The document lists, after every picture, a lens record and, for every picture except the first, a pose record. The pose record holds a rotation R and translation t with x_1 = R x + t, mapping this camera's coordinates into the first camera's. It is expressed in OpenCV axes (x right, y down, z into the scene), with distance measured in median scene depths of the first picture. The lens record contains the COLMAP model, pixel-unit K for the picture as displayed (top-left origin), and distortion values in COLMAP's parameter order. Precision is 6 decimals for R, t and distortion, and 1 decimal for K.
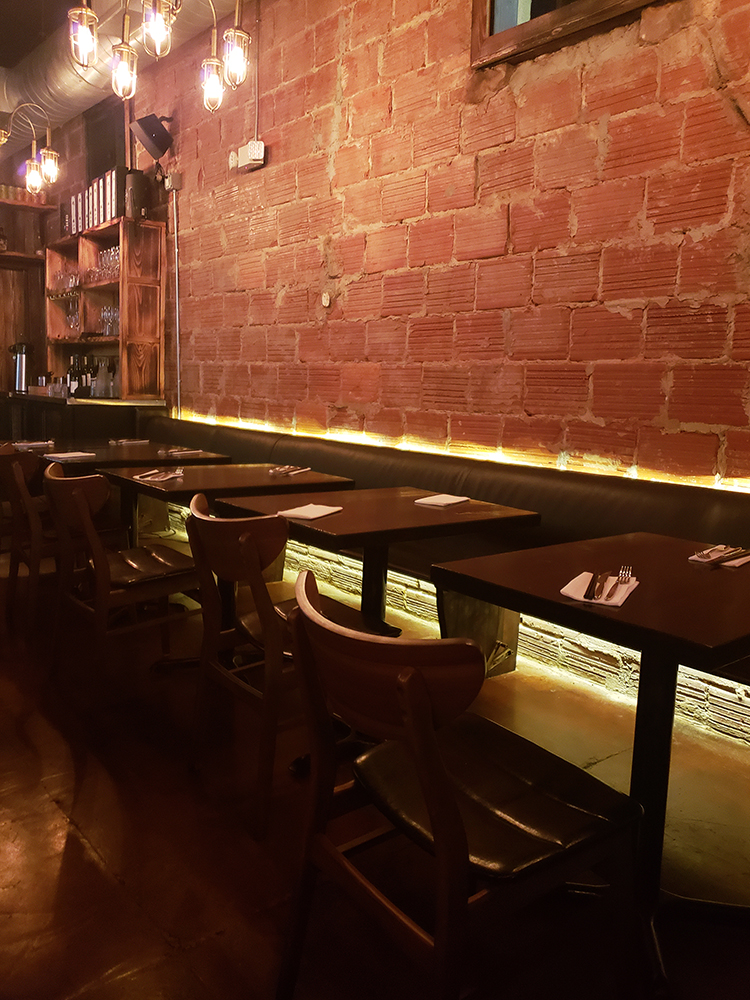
lens RADIAL K [[848.1, 0, 376.3], [0, 848.1, 497.1], [0, 0, 1]] dist [0.027432, 0.031299]
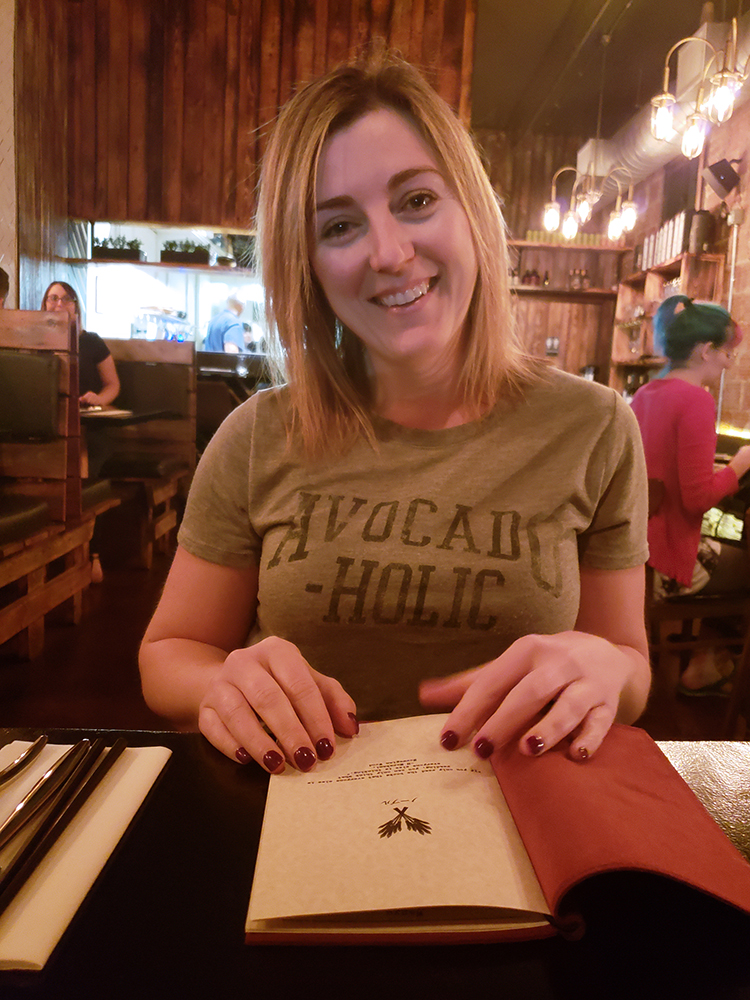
lens RADIAL K [[848.1, 0, 377.2], [0, 848.1, 498.8], [0, 0, 1]] dist [0.027432, 0.031299]
pose [[0.796756, 0.087331, -0.597957, 0.078532], [-0.096754, 0.995173, 0.016424, 0.015826], [0.596505, 0.044769, 0.801360, -0.130378]]
